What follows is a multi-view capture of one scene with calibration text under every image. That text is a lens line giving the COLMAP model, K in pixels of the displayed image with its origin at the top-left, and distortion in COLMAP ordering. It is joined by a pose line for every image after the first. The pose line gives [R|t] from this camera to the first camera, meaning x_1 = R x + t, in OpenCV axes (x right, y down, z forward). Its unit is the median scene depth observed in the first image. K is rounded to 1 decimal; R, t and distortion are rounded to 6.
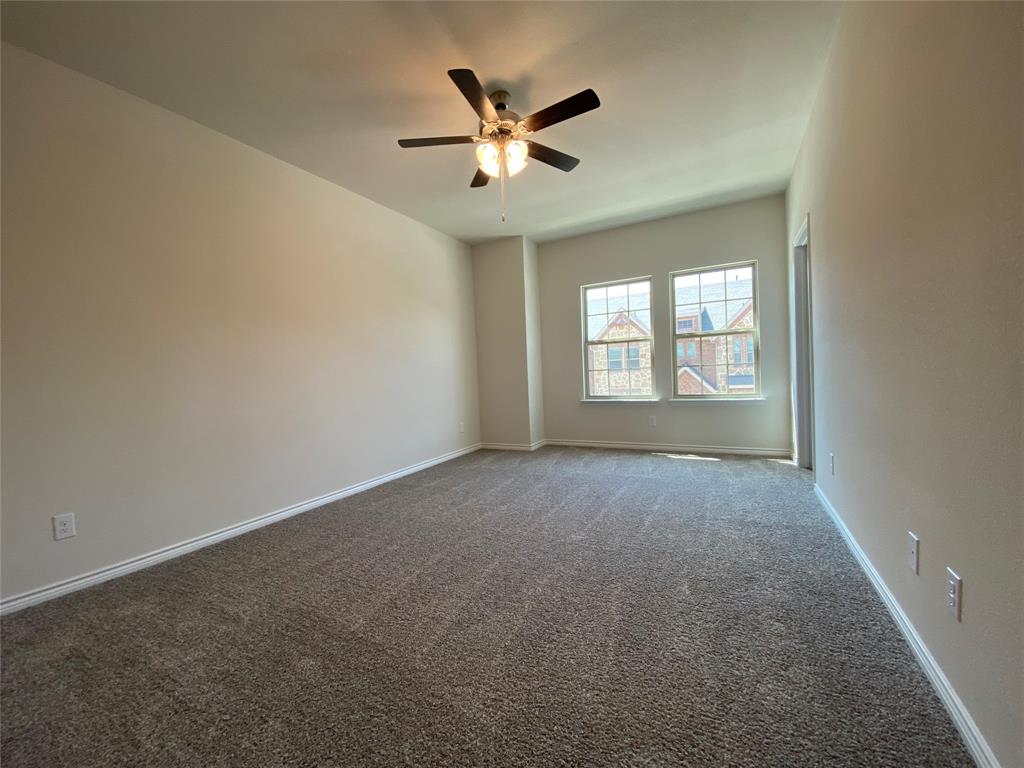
lens RADIAL K [[441.4, 0, 517.8], [0, 441.4, 387.1], [0, 0, 1]] dist [0.018492, -0.000124]
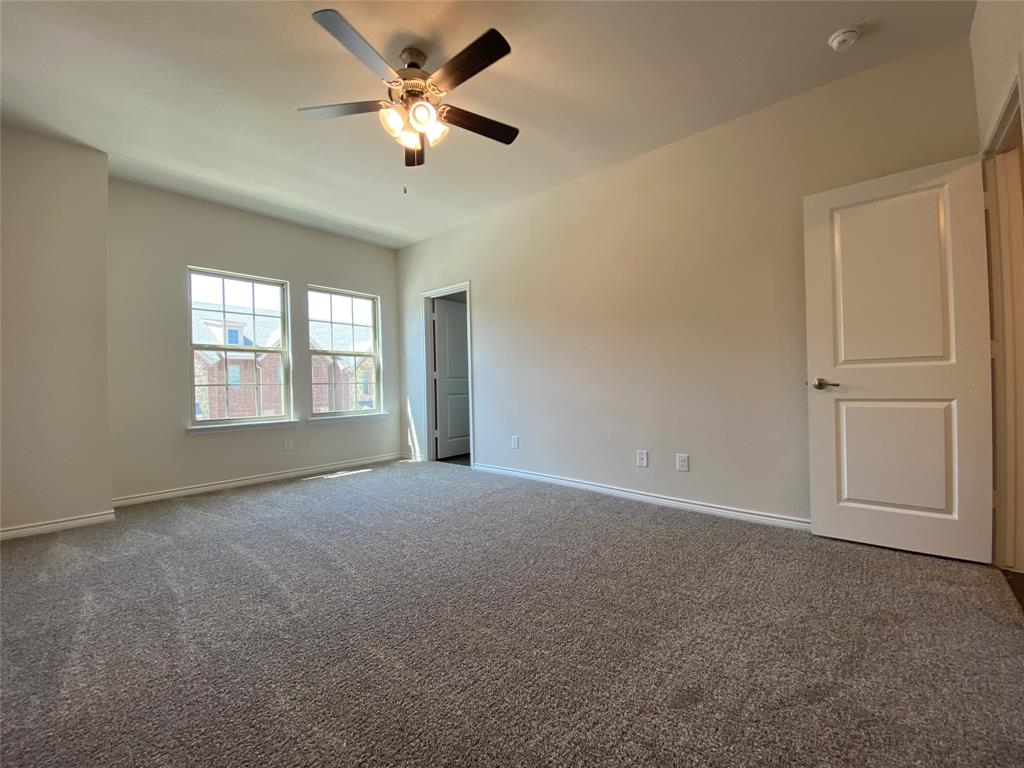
lens RADIAL K [[441.4, 0, 517.8], [0, 441.4, 387.1], [0, 0, 1]] dist [0.018492, -0.000124]
pose [[0.207718, 0.029053, 0.977757, -0.481813], [0.033798, 0.998749, -0.036857, 0.010365], [-0.977605, 0.040702, 0.206476, 0.370026]]
